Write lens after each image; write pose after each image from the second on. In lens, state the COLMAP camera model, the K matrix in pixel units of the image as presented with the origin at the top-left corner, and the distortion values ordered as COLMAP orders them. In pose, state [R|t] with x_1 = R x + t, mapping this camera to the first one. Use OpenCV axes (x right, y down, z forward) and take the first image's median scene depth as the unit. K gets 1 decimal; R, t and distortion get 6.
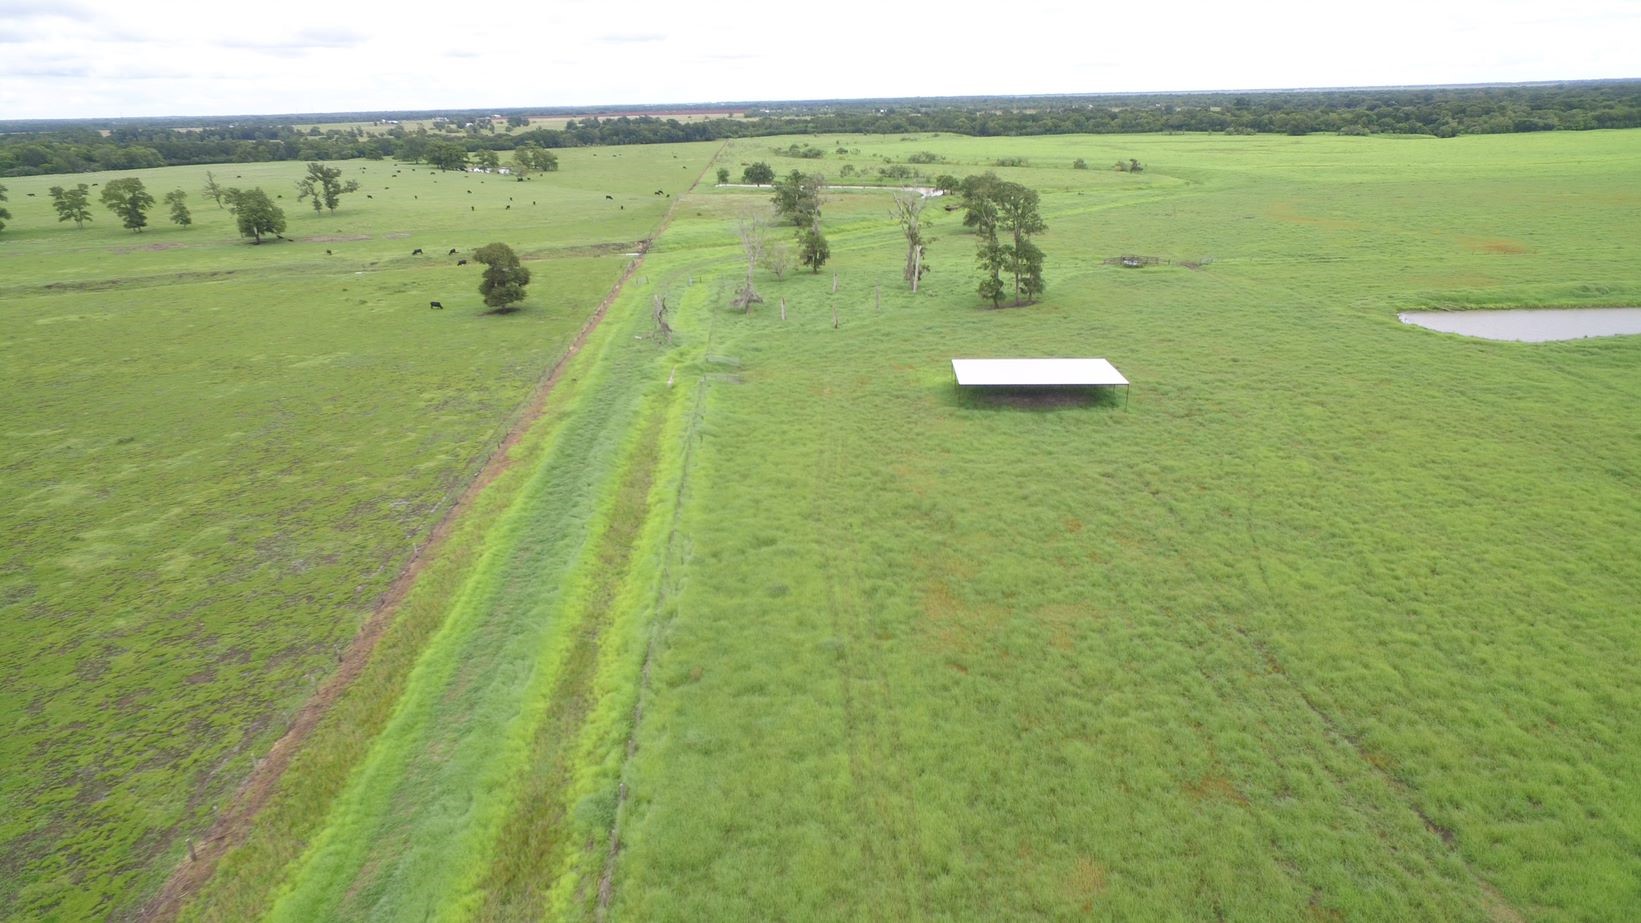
lens RADIAL K [[1117.0, 0, 820.5], [0, 1117.0, 461.5], [0, 0, 1]] dist [-0.014454, 0.033963]
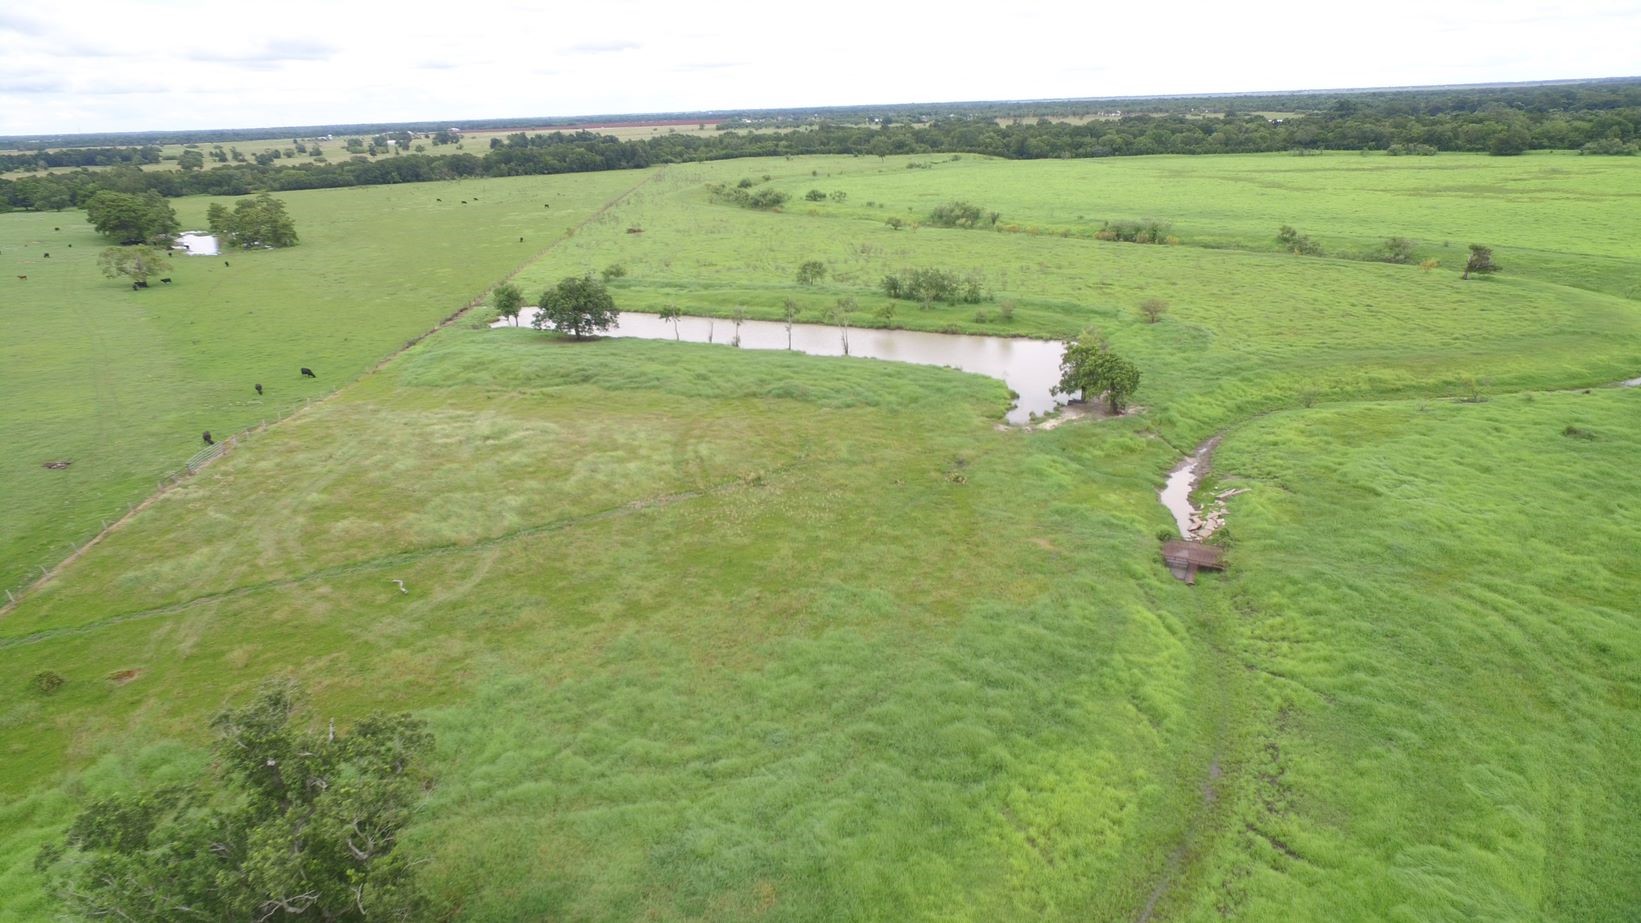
lens RADIAL K [[1126.9, 0, 871.6], [0, 1126.9, 459.1], [0, 0, 1]] dist [-0.001553, 0.005867]
pose [[0.998733, -0.024783, 0.043789, 0.065111], [0.025269, 0.999625, -0.010582, -0.437148], [-0.043511, 0.011675, 0.998985, 1.334950]]
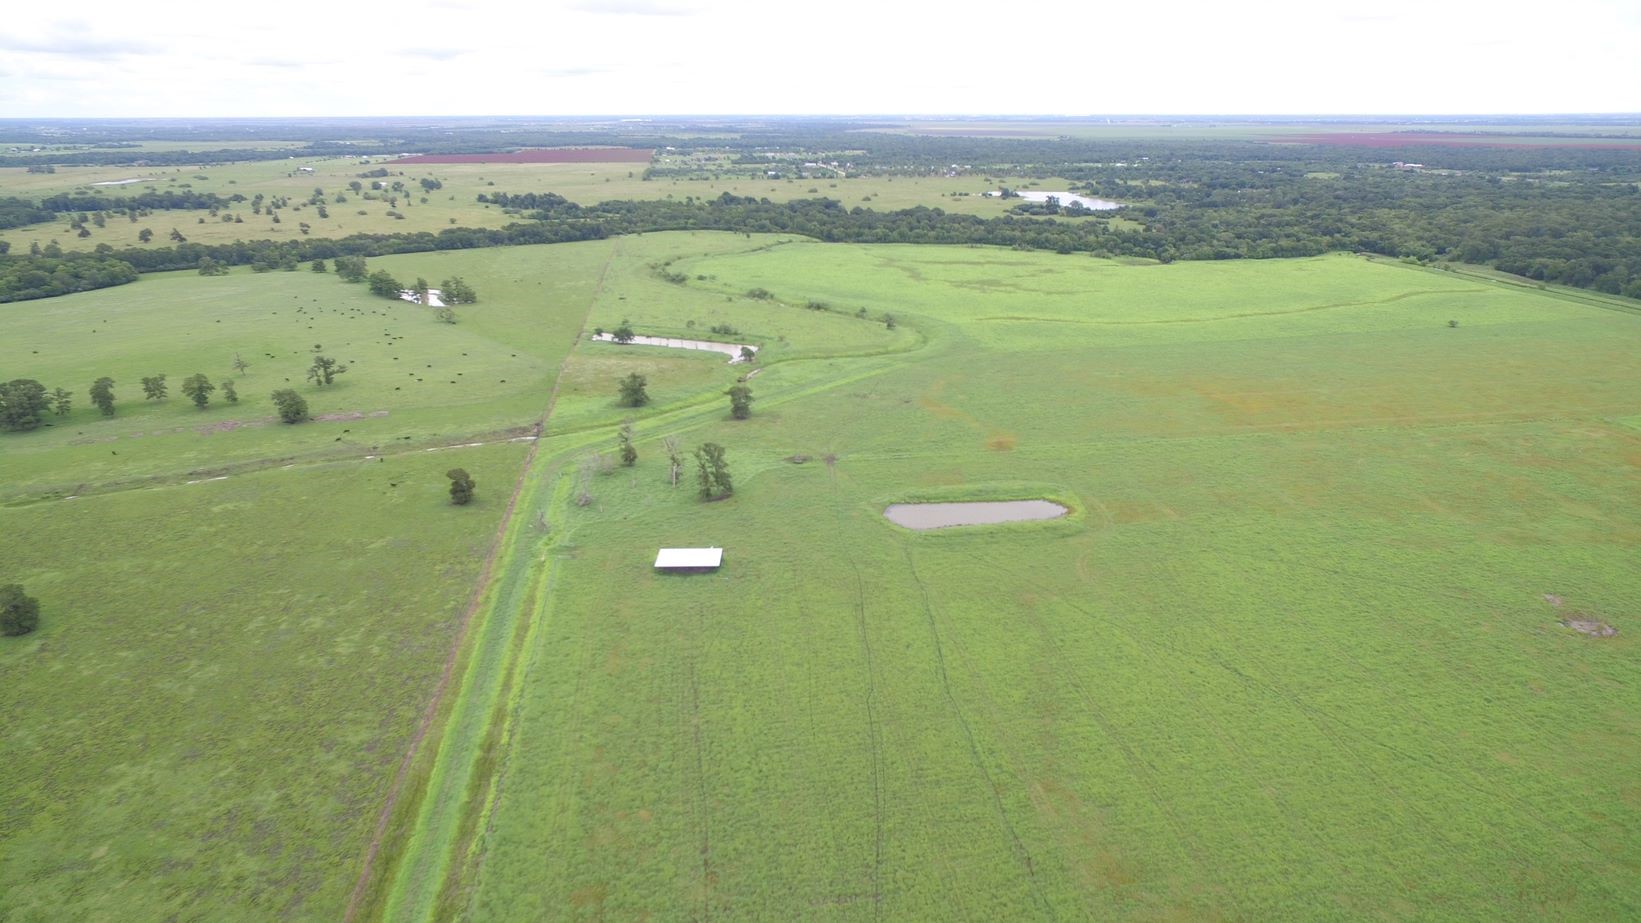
lens RADIAL K [[1117.0, 0, 820.5], [0, 1117.0, 461.5], [0, 0, 1]] dist [-0.014454, 0.033963]
pose [[0.997074, -0.015696, 0.074810, 0.190731], [0.016680, 0.999782, -0.012553, -0.163548], [-0.074596, 0.013764, 0.997119, -0.961814]]
